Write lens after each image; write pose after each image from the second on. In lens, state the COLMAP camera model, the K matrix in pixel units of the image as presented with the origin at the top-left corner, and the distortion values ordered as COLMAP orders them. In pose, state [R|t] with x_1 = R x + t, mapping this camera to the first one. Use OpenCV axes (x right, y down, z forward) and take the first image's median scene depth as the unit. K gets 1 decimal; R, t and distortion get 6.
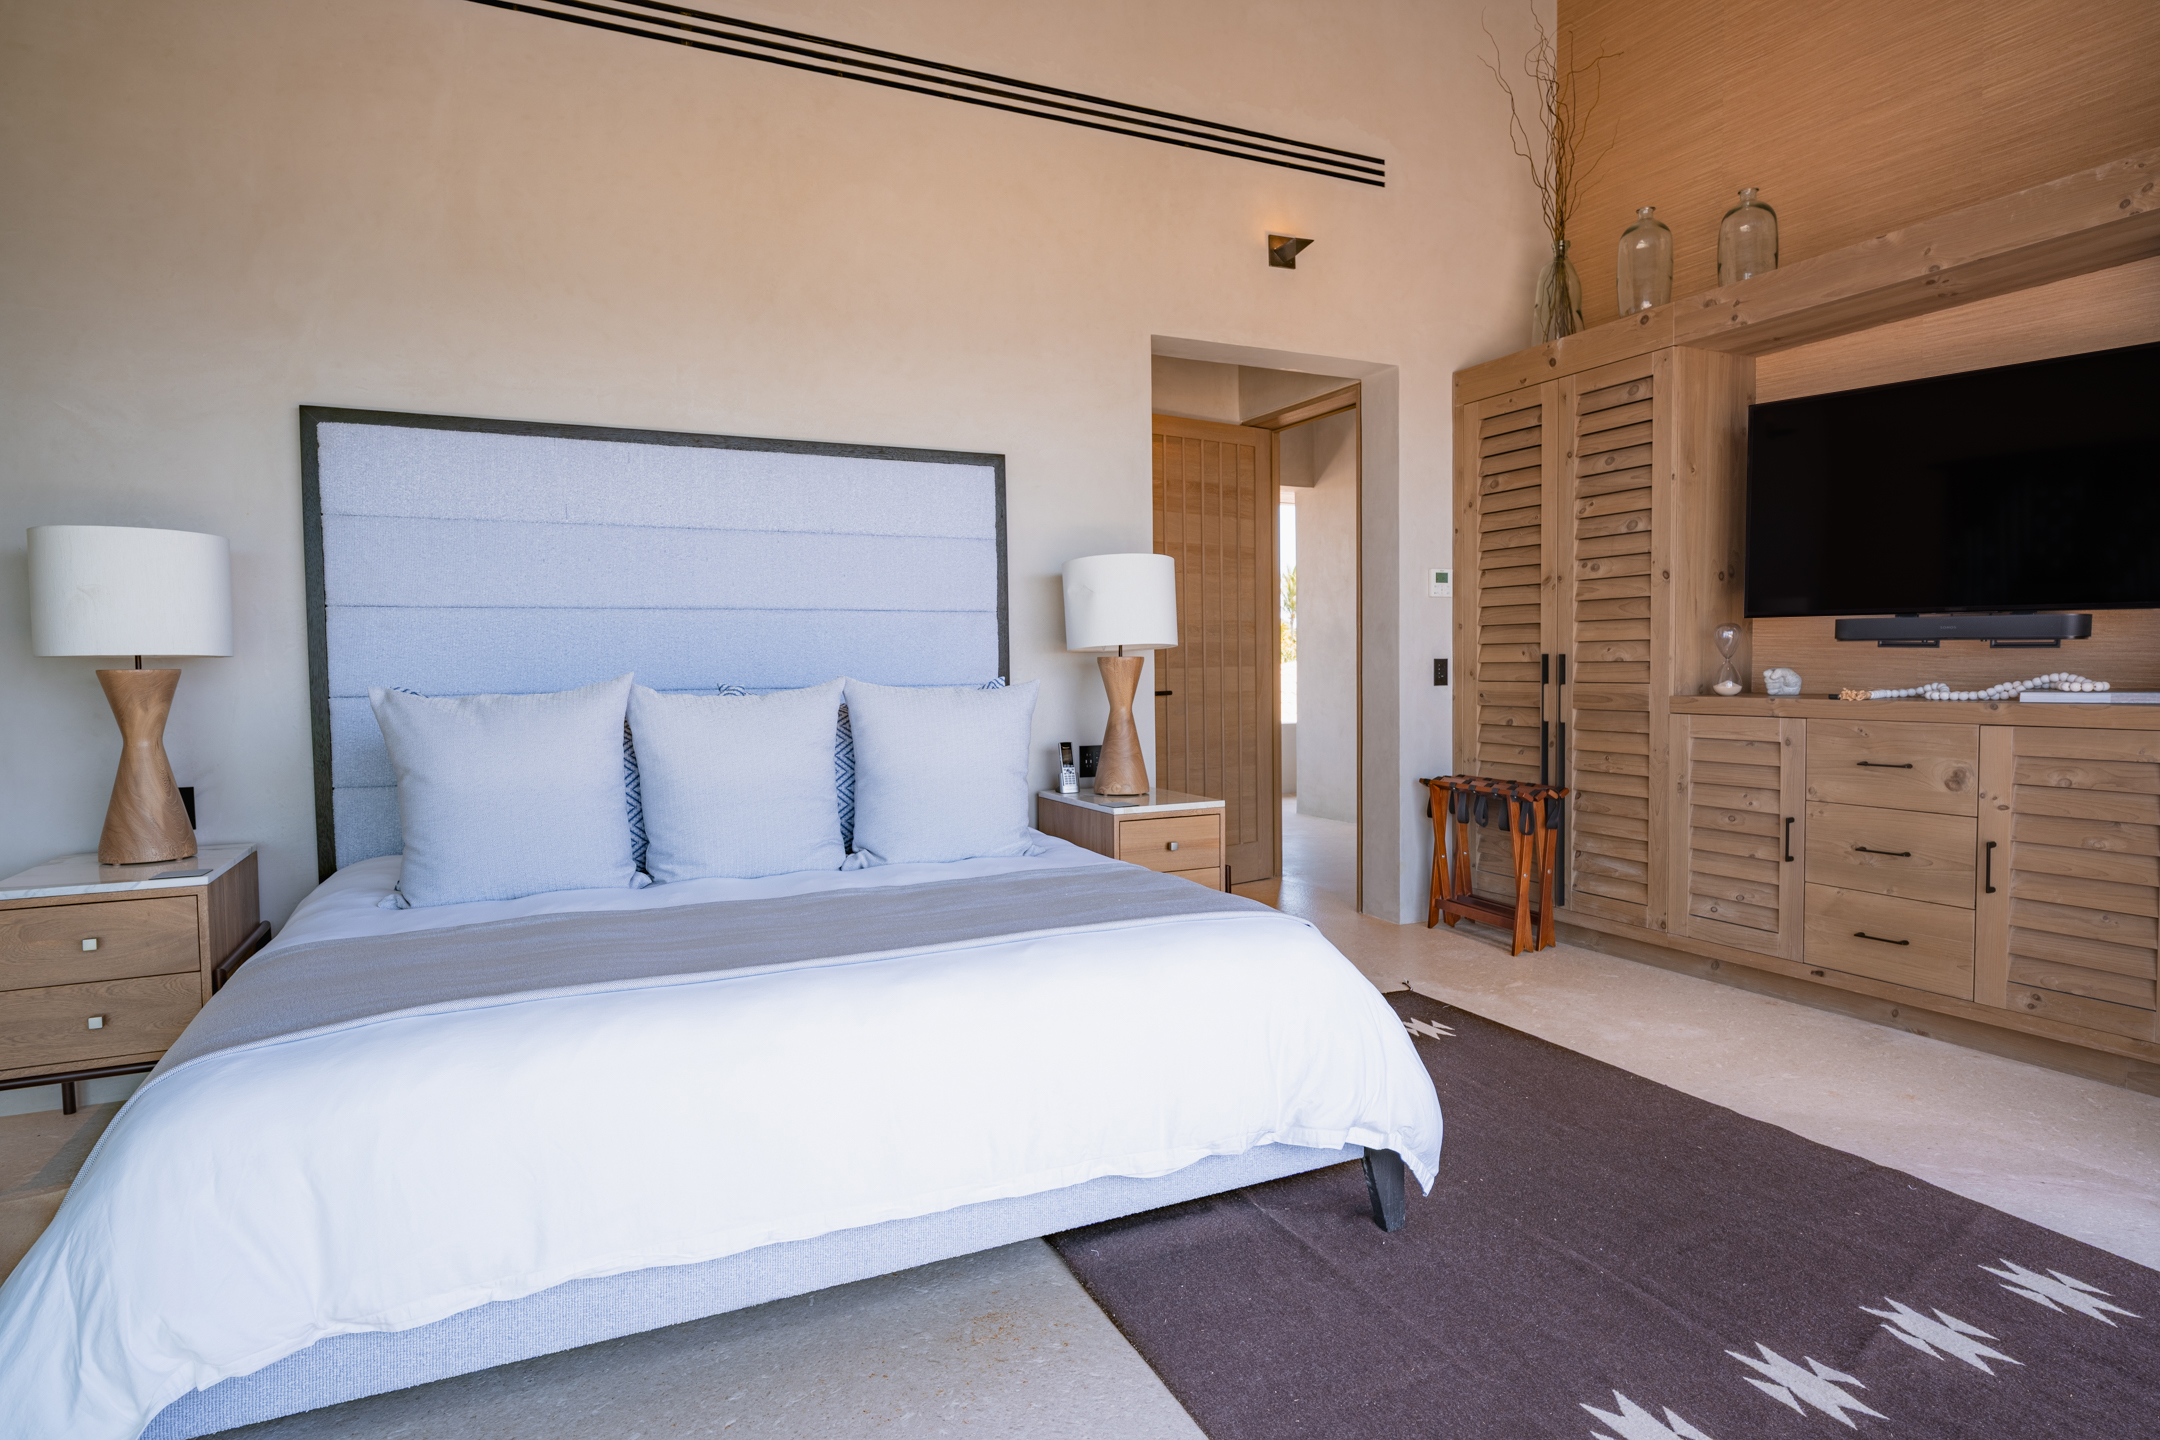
lens RADIAL K [[1170.3, 0, 1091.5], [0, 1170.3, 723.1], [0, 0, 1]] dist [0.000397, 0.000958]
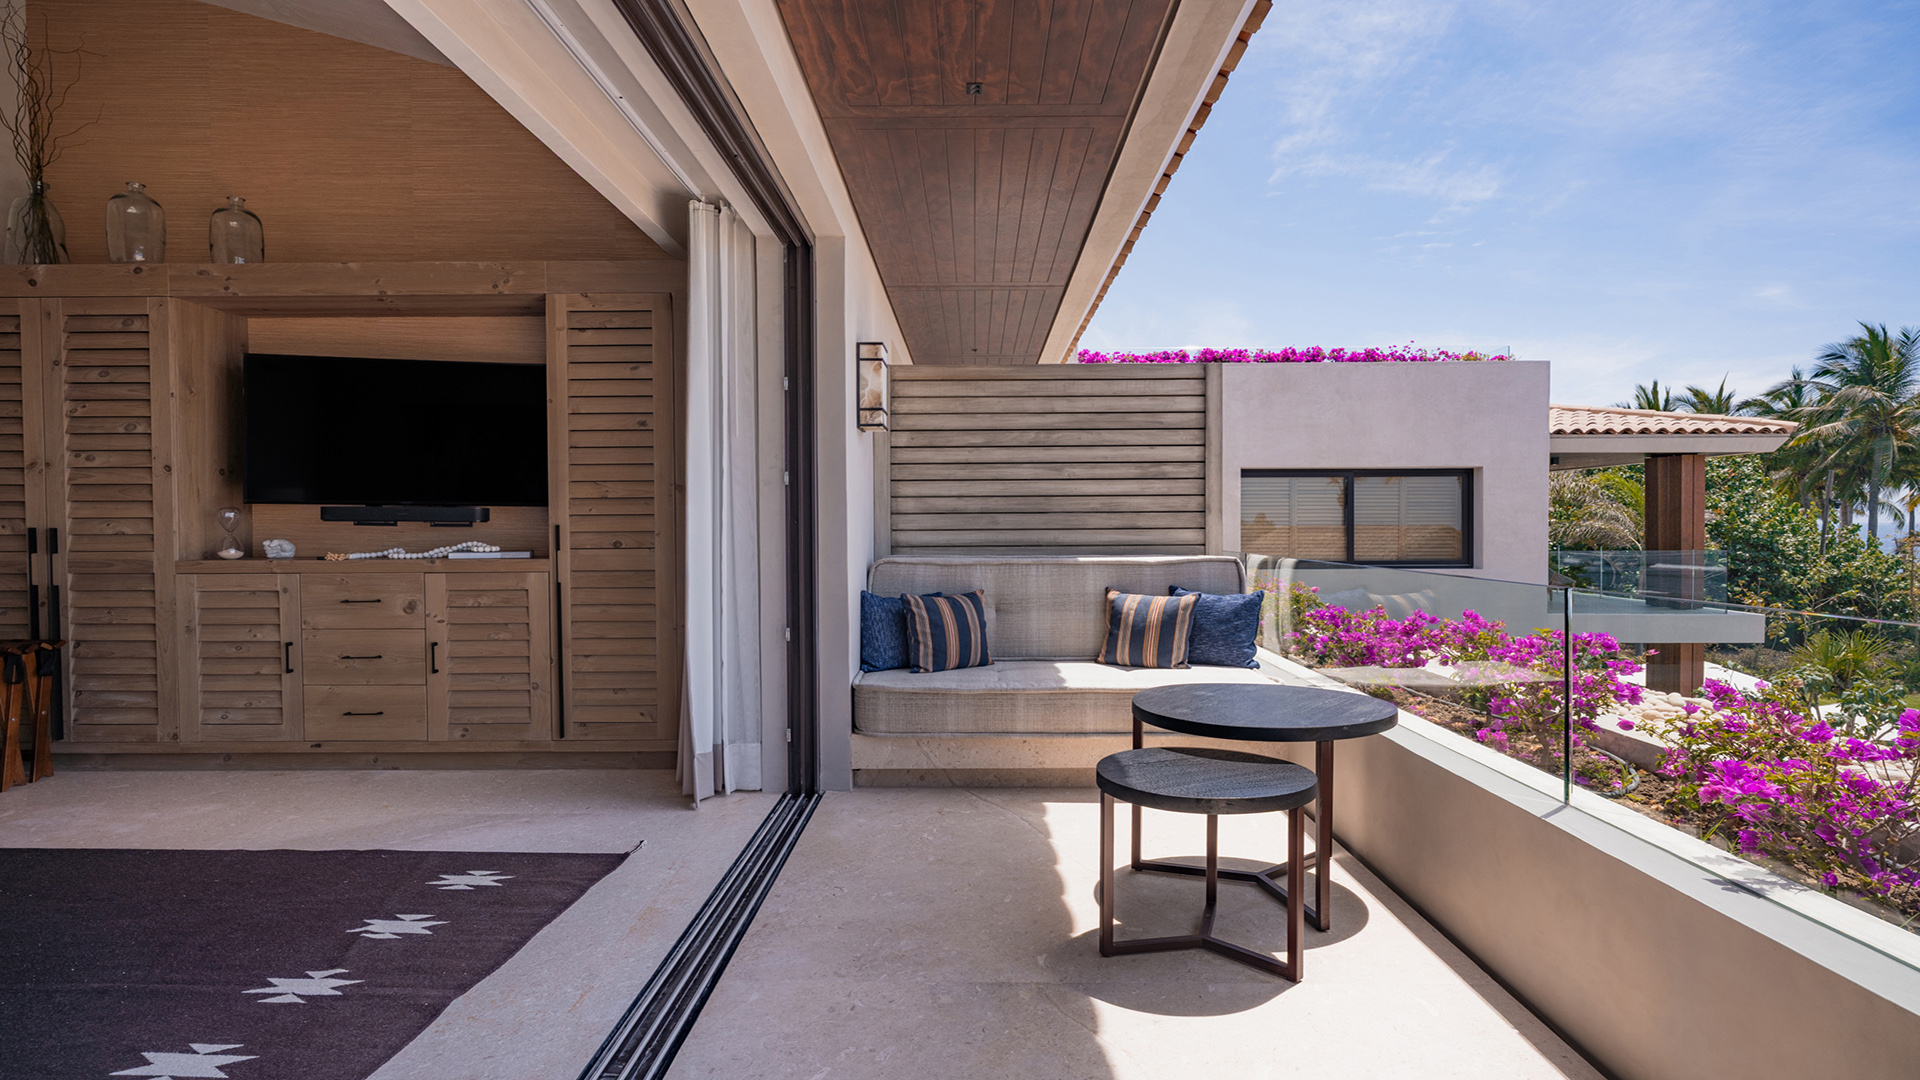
lens RADIAL K [[1060.9, 0, 1348.1], [0, 1060.9, 540.1], [0, 0, 1]] dist [-0.002501, 0.000668]
pose [[0.268303, -0.005924, 0.963316, -0.301138], [0.045596, 0.998938, -0.006557, 0.021813], [-0.962255, 0.045683, 0.268288, -0.594226]]
